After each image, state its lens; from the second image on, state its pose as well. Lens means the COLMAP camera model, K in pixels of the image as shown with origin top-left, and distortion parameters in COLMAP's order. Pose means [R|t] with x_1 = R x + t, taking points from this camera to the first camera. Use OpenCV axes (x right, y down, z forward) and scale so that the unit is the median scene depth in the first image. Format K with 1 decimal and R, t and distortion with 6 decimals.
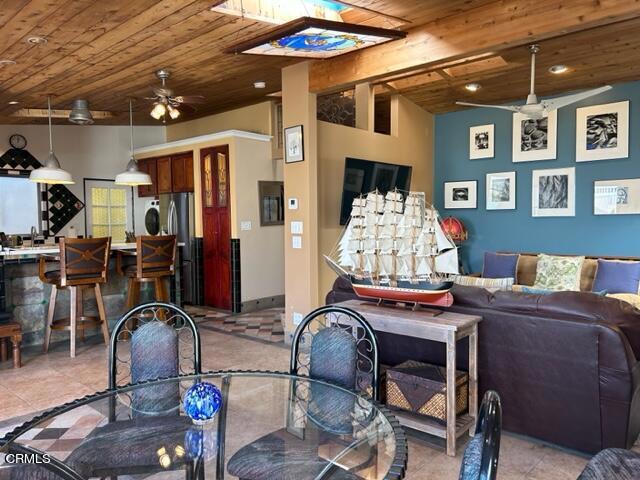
lens RADIAL K [[486.6, 0, 320.3], [0, 486.6, 244.5], [0, 0, 1]] dist [0.071907, -0.062721]
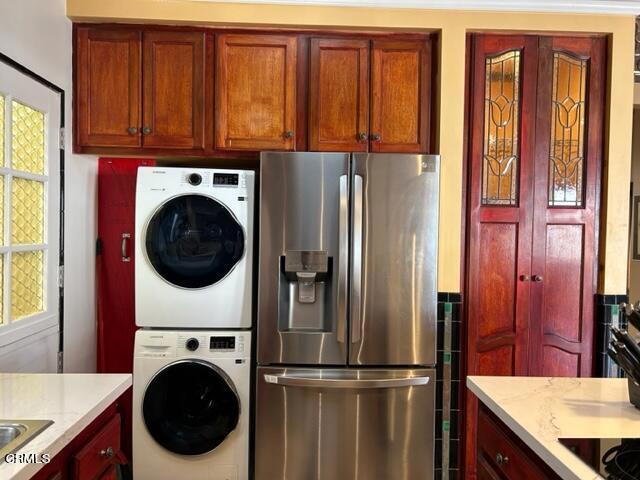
lens RADIAL K [[486.6, 0, 320.3], [0, 486.6, 244.5], [0, 0, 1]] dist [0.071907, -0.062721]
pose [[0.718620, 0.013184, 0.695278, -0.601975], [0.013007, 0.999391, -0.032394, -0.041313], [-0.695282, 0.032322, 0.718010, 0.903335]]
